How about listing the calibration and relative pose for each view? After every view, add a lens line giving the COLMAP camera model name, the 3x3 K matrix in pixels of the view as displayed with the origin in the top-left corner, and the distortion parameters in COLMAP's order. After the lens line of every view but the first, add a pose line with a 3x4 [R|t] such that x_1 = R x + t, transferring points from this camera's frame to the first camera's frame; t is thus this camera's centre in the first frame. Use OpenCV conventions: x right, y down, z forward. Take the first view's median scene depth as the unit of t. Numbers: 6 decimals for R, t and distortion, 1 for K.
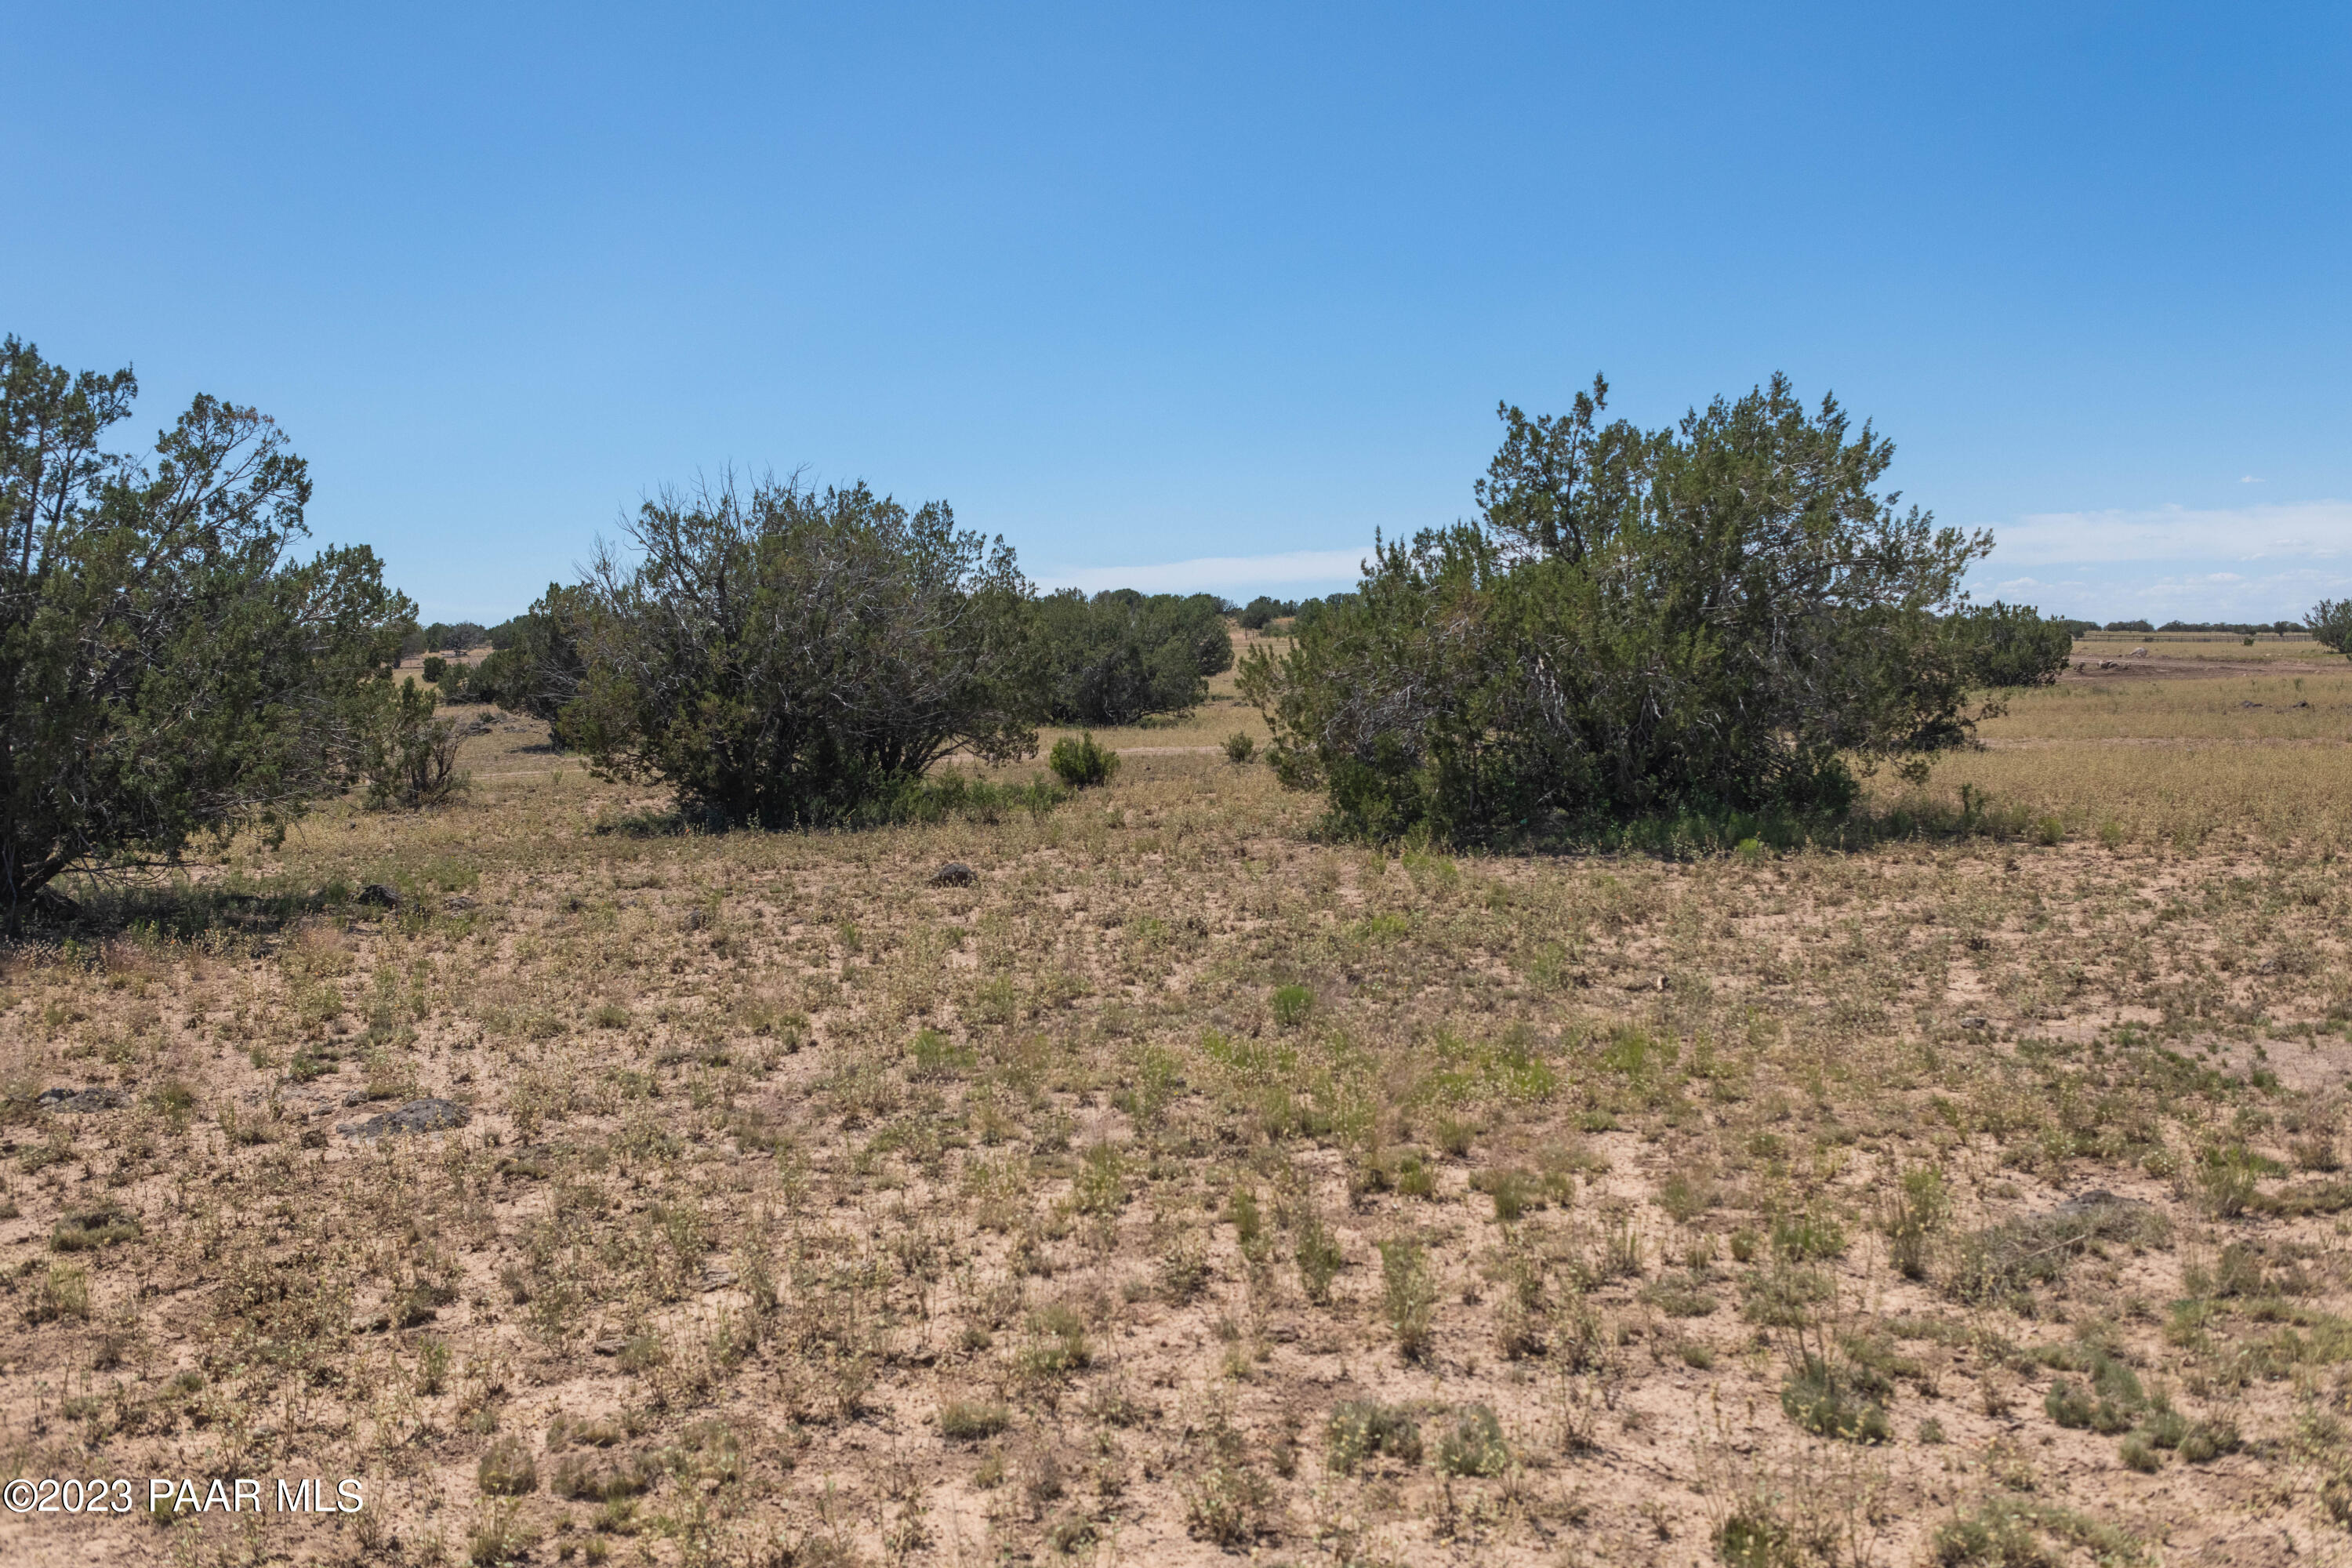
lens RADIAL K [[2386.6, 0, 1177.5], [0, 2386.6, 775.9], [0, 0, 1]] dist [-0.063980, 0.000000]
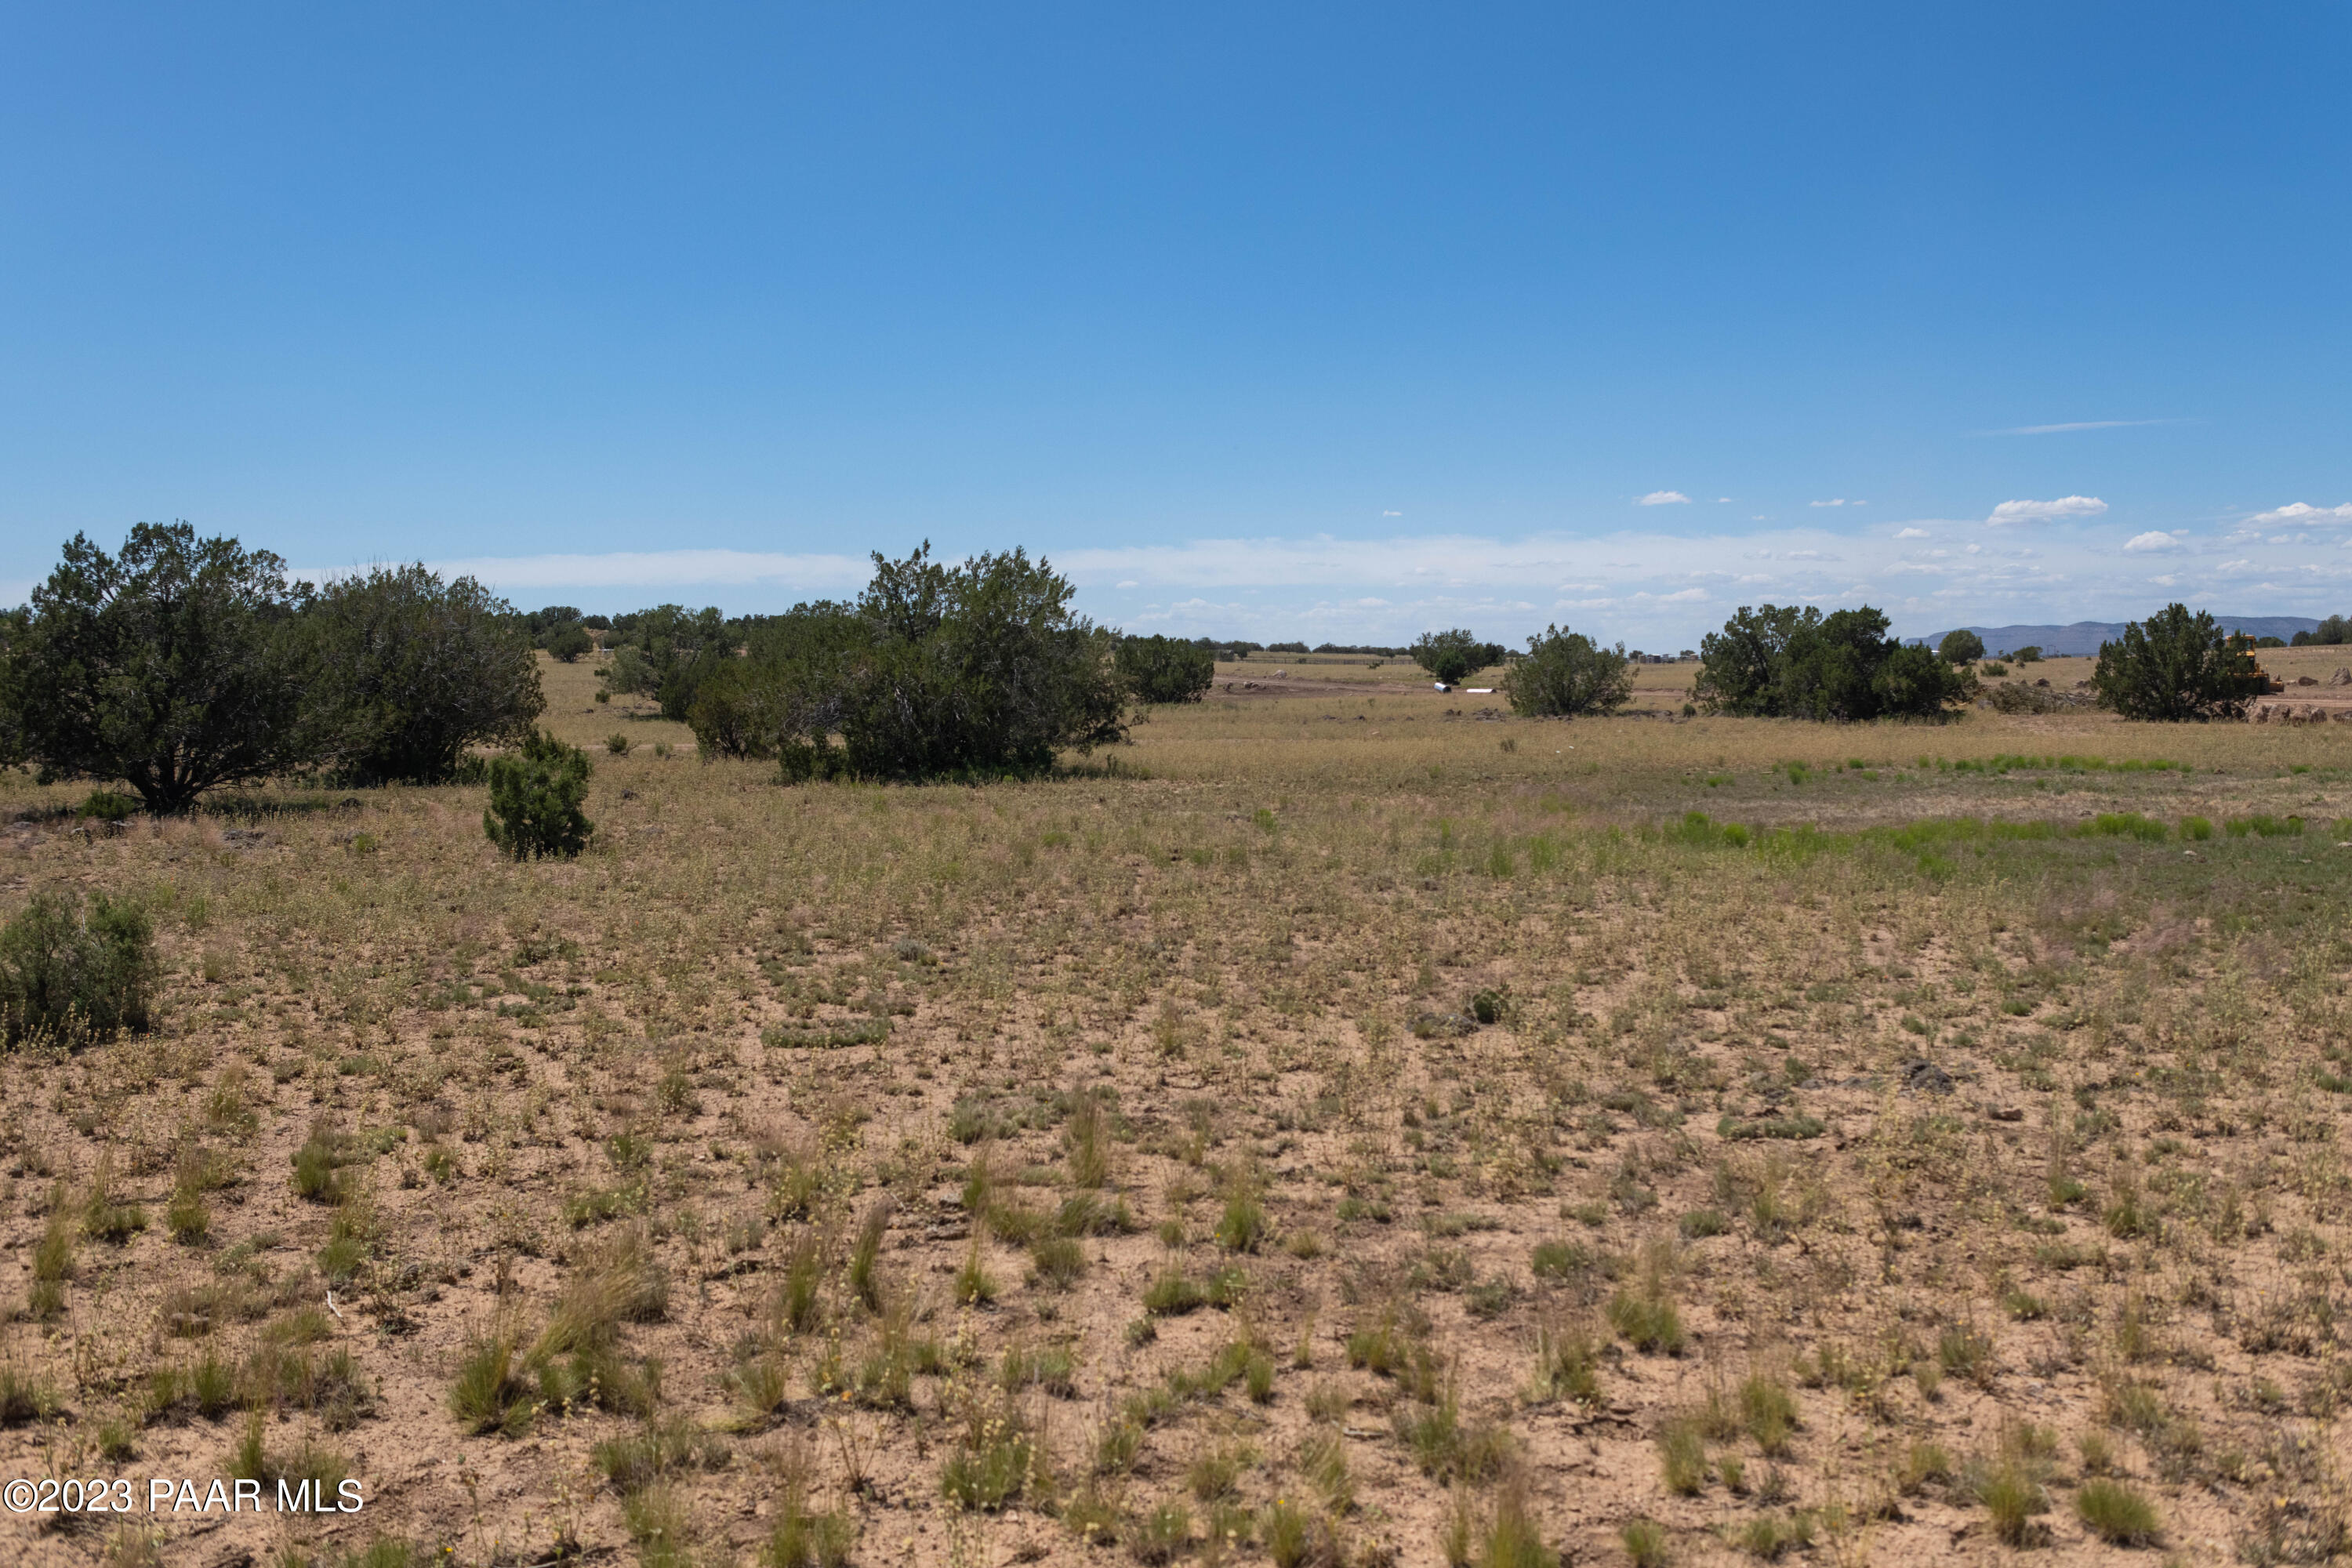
lens RADIAL K [[2386.6, 0, 1175.9], [0, 2386.6, 779.3], [0, 0, 1]] dist [-0.063980, 0.000000]
pose [[0.944121, -0.002638, 0.329587, -0.124351], [0.004020, 0.999986, -0.003510, 0.015029], [-0.329573, 0.004639, 0.944119, -0.411432]]
